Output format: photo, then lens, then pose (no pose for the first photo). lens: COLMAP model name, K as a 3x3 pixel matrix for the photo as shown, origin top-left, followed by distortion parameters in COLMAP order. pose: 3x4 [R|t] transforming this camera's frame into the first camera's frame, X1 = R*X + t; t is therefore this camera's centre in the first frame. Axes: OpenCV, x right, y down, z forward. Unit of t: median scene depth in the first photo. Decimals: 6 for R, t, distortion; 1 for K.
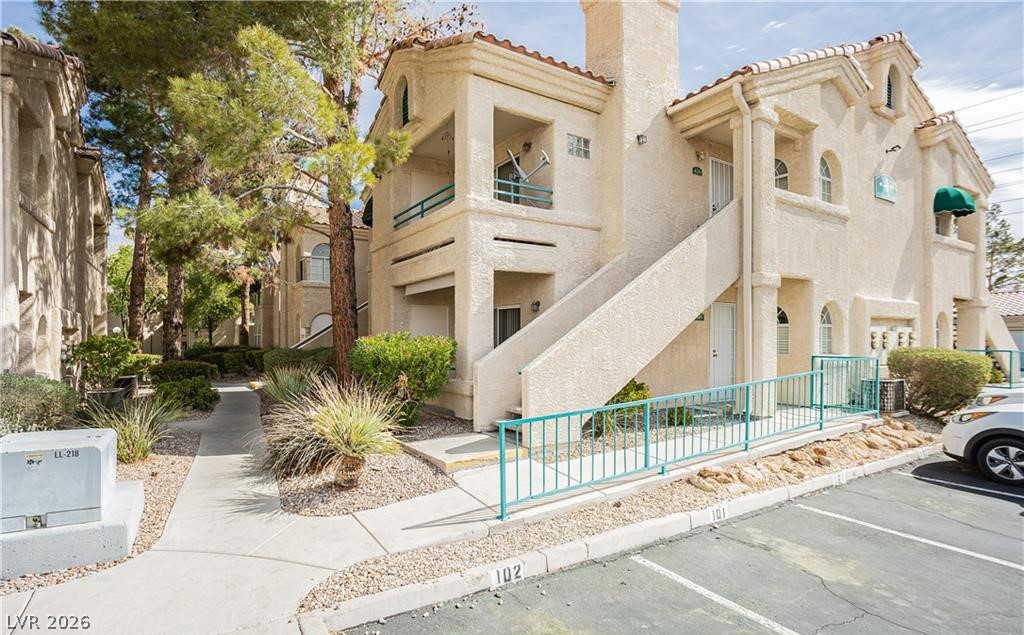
lens RADIAL K [[497.9, 0, 508.6], [0, 497.9, 336.3], [0, 0, 1]] dist [-0.048764, 0.025888]
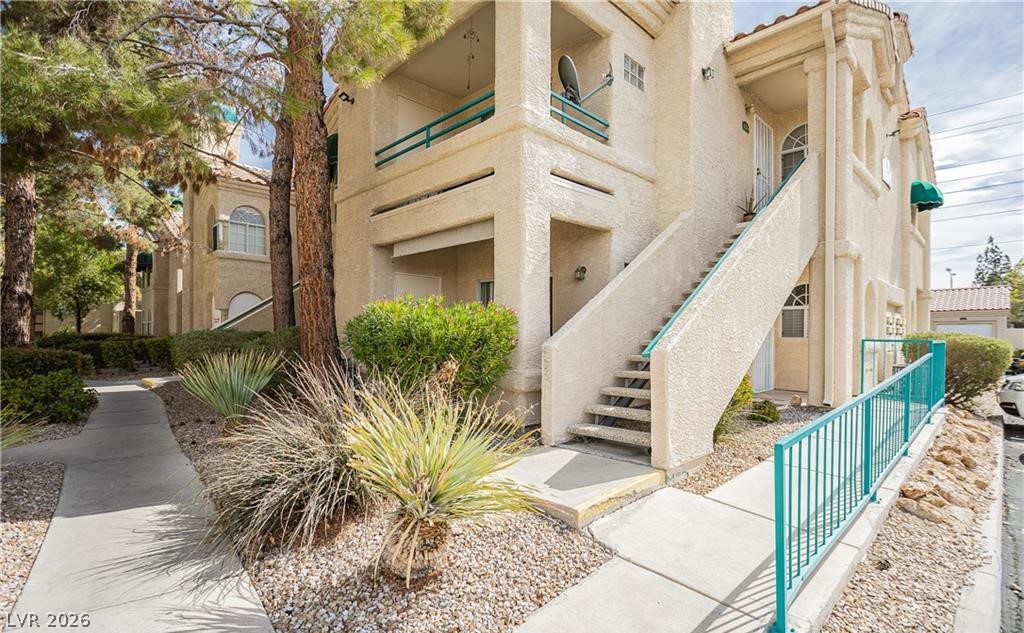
lens RADIAL K [[470.5, 0, 516.4], [0, 470.5, 332.4], [0, 0, 1]] dist [-0.041156, 0.021083]
pose [[0.976665, 0.006243, 0.214679, -0.197767], [-0.006104, 0.999981, -0.001307, 0.032429], [-0.214683, -0.000034, 0.976684, 0.310409]]
